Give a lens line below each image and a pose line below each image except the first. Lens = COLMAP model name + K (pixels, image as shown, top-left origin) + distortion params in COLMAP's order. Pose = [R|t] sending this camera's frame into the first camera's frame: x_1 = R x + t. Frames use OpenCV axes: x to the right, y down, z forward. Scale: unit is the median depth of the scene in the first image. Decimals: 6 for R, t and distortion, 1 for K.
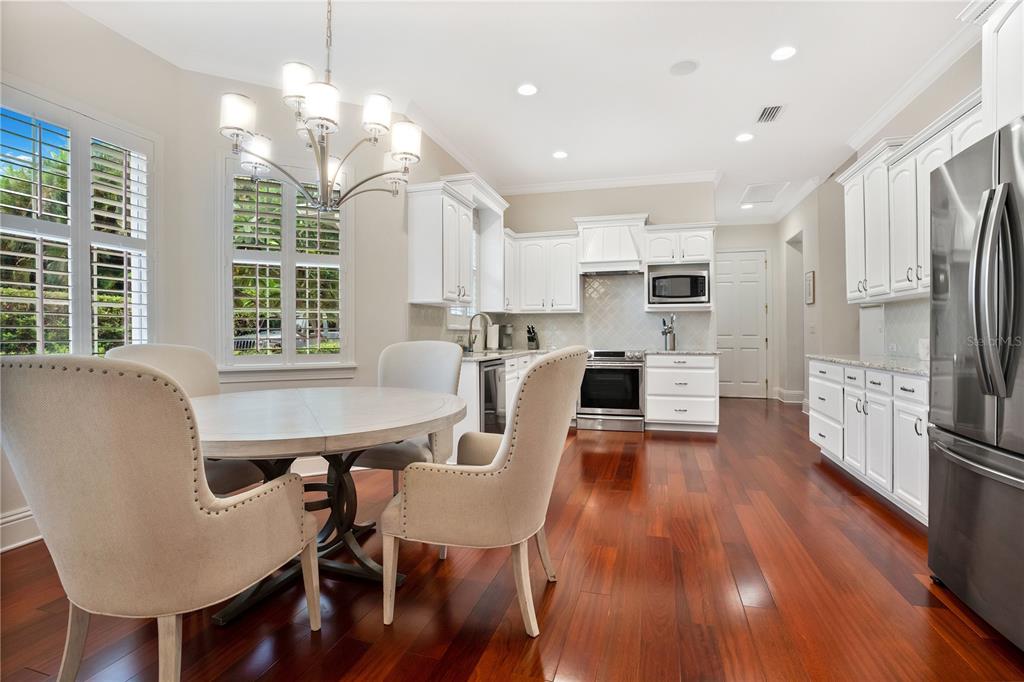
lens RADIAL K [[473.6, 0, 517.3], [0, 473.6, 334.3], [0, 0, 1]] dist [-0.039904, 0.001382]
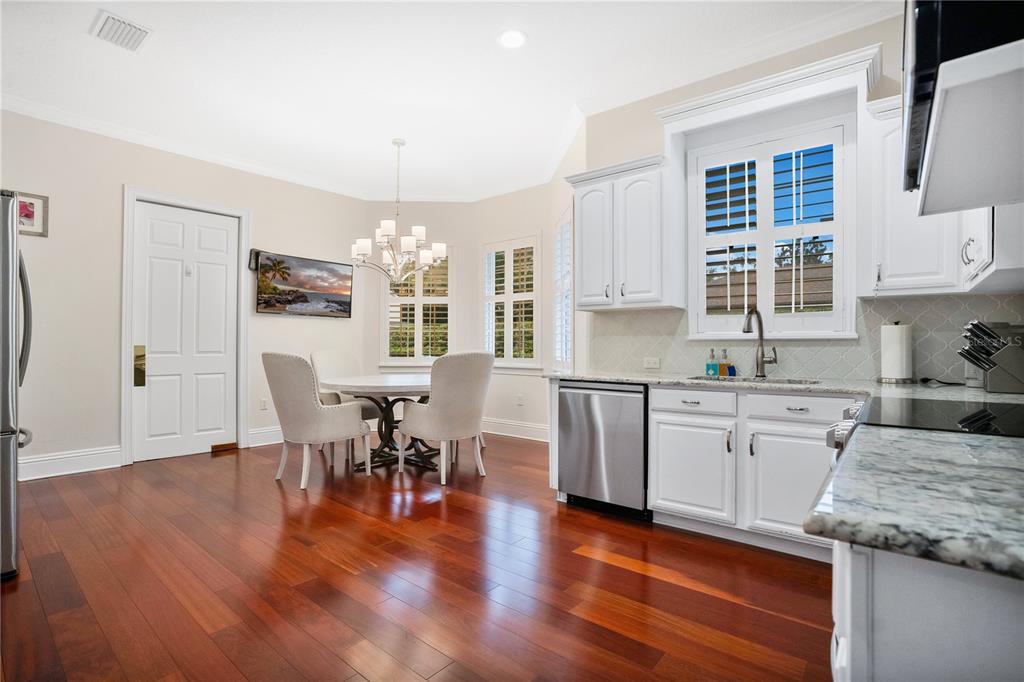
lens RADIAL K [[473.6, 0, 515.9], [0, 473.6, 343.0], [0, 0, 1]] dist [-0.039904, 0.001382]
pose [[-0.382965, -0.005057, -0.923749, 0.484142], [-0.005598, 0.999979, -0.003153, -0.001318], [0.923746, 0.003964, -0.382985, 0.851275]]
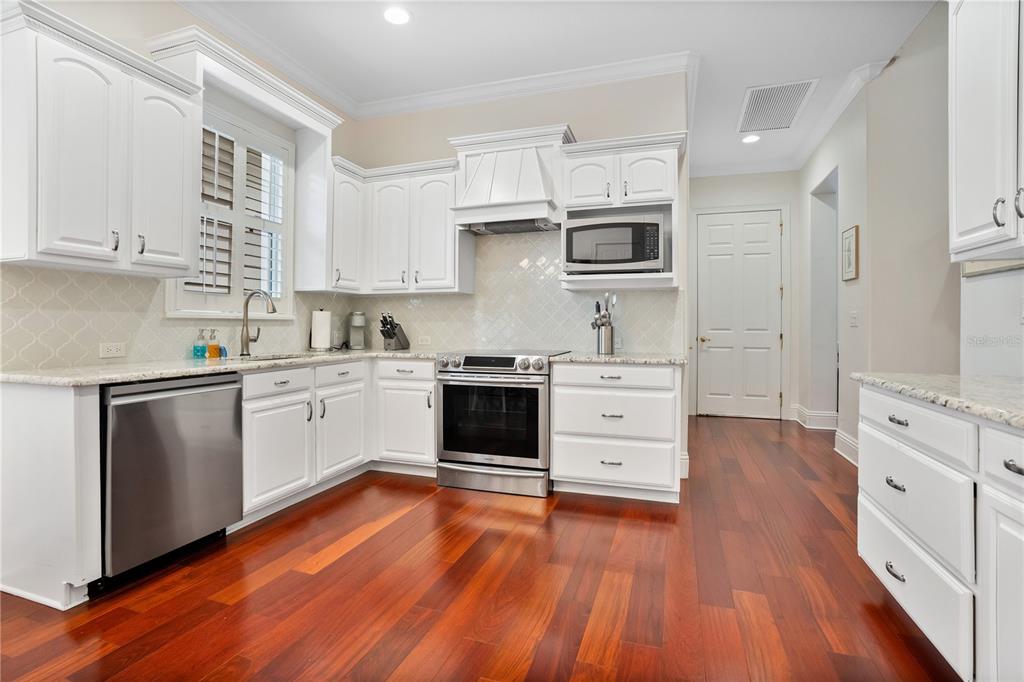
lens RADIAL K [[473.6, 0, 488.3], [0, 473.6, 332.8], [0, 0, 1]] dist [-0.039904, 0.001382]
pose [[0.996371, 0.004067, -0.085020, 0.230797], [-0.002948, 0.999907, 0.013285, -0.000713], [0.085066, -0.012986, 0.996291, 0.399206]]
